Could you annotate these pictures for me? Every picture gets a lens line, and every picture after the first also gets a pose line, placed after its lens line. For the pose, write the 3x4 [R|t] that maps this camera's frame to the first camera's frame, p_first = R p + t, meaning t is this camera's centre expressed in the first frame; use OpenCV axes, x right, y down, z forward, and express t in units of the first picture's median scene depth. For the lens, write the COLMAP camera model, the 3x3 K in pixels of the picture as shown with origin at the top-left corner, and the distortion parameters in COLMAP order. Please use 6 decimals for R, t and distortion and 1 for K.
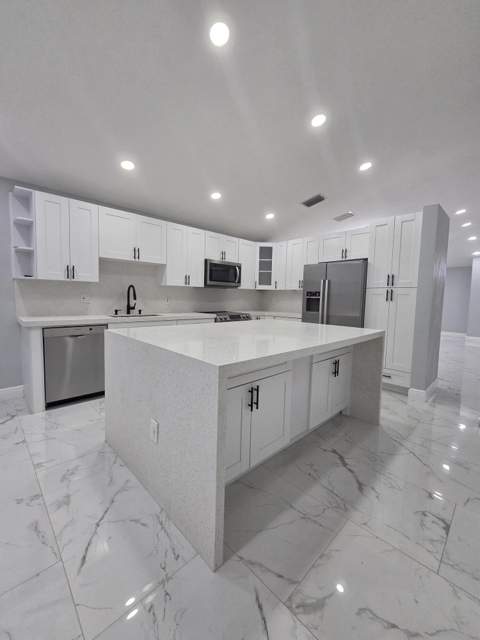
lens RADIAL K [[263.3, 0, 237.4], [0, 263.3, 317.5], [0, 0, 1]] dist [-0.001126, 0.000308]
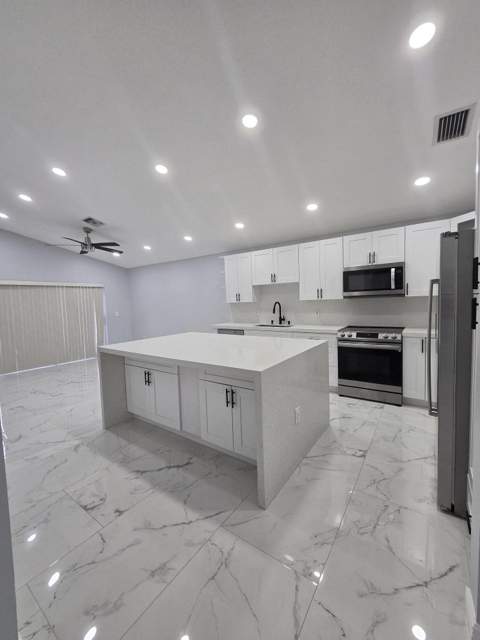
lens RADIAL K [[263.3, 0, 237.4], [0, 263.3, 317.5], [0, 0, 1]] dist [-0.001126, 0.000308]
pose [[0.179276, 0.032783, -0.983252, 1.135828], [-0.039474, 0.998879, 0.026106, -0.097382], [0.983007, 0.034133, 0.180369, 0.771553]]
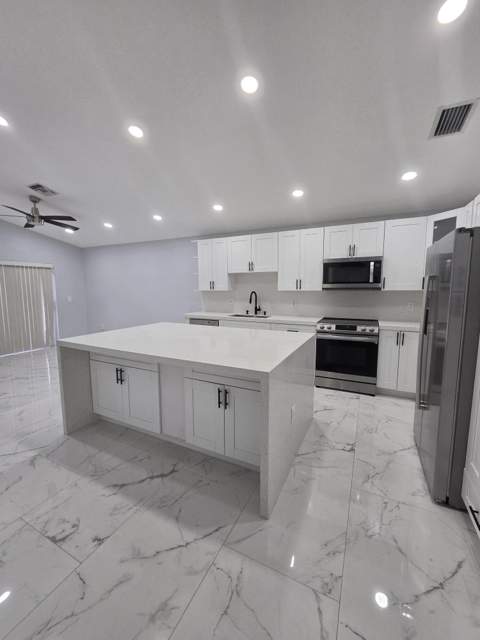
lens RADIAL K [[263.3, 0, 237.4], [0, 263.3, 317.5], [0, 0, 1]] dist [-0.001126, 0.000308]
pose [[0.329586, 0.083446, -0.940431, 1.028028], [-0.063829, 0.995777, 0.065987, -0.103638], [0.941965, 0.038279, 0.333520, 0.688408]]
